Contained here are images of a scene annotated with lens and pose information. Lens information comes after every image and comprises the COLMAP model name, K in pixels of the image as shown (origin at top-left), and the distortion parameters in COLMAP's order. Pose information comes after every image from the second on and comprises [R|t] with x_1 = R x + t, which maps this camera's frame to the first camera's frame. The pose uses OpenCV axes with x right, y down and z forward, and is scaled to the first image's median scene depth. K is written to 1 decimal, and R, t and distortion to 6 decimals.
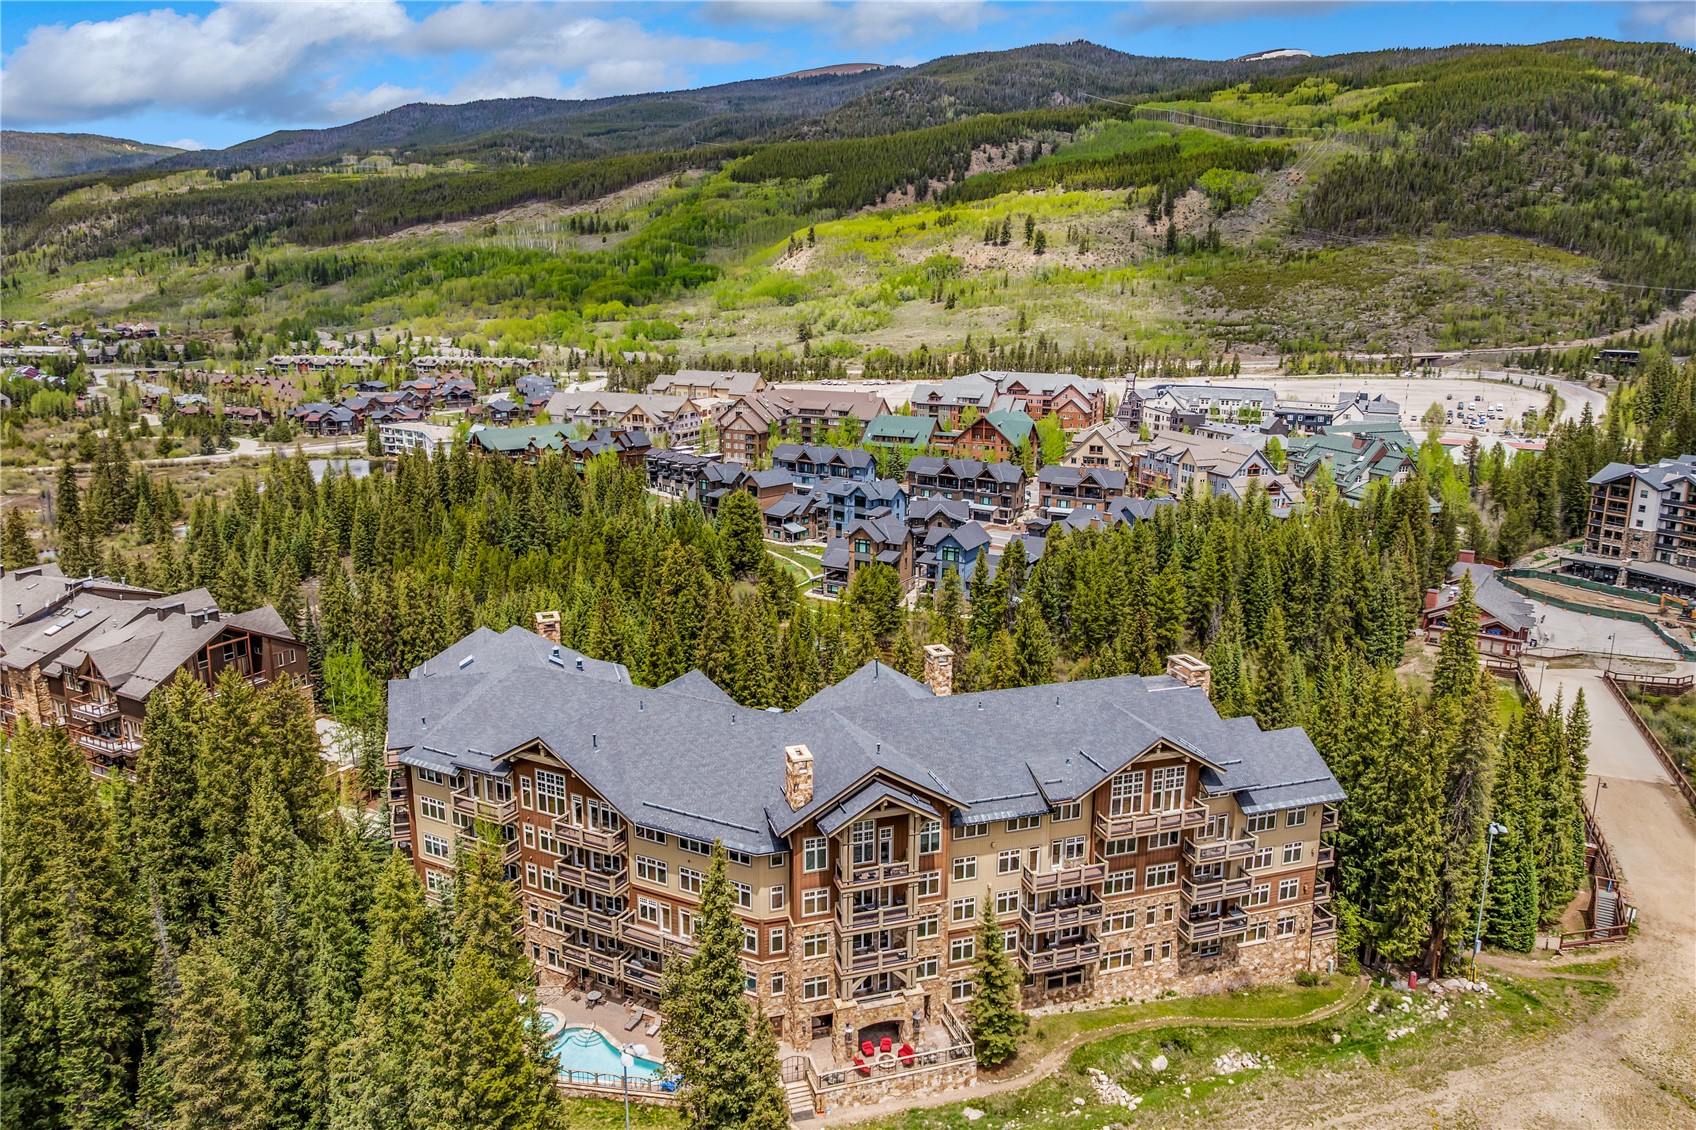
lens RADIAL K [[1191.0, 0, 852.9], [0, 1191.0, 499.1], [0, 0, 1]] dist [-0.033764, -0.003274]
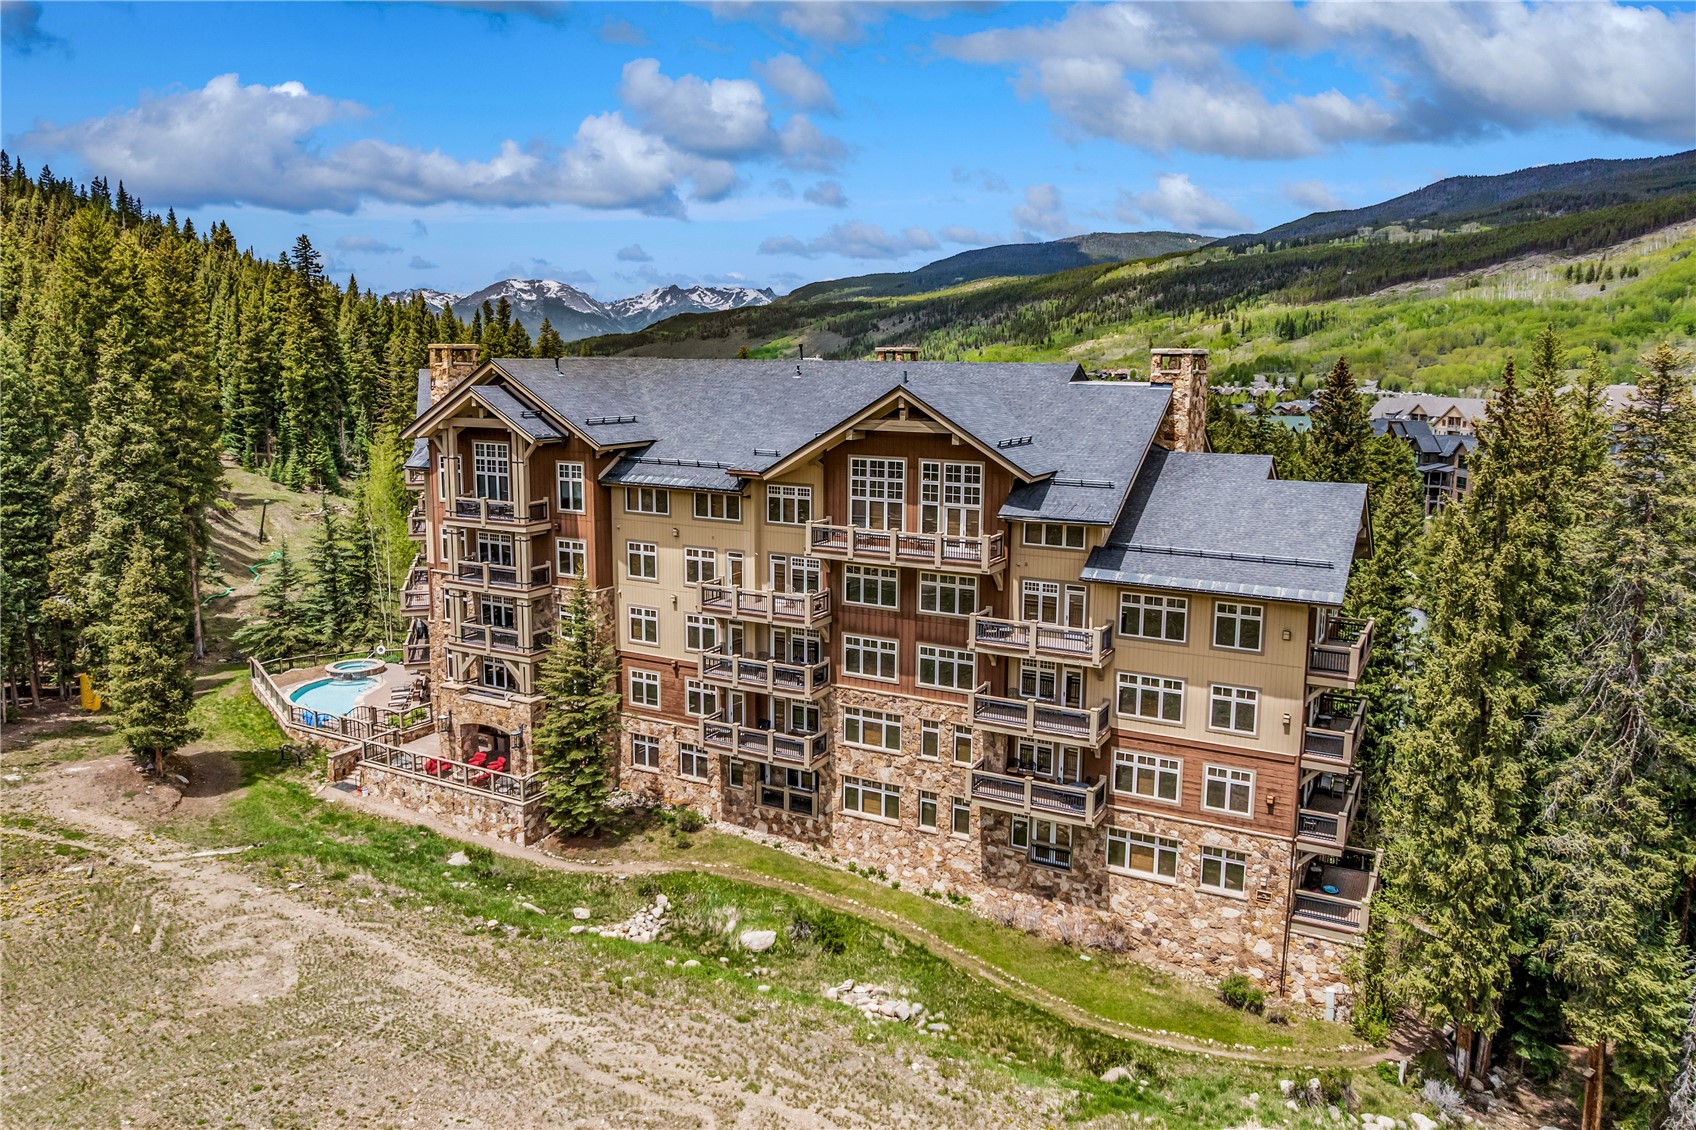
lens RADIAL K [[1191.0, 0, 852.9], [0, 1191.0, 499.1], [0, 0, 1]] dist [-0.033764, -0.003274]
pose [[0.692177, 0.091013, -0.715966, 0.621891], [-0.137653, 0.990455, -0.007173, 0.248673], [0.708479, 0.103520, 0.698098, 0.569494]]
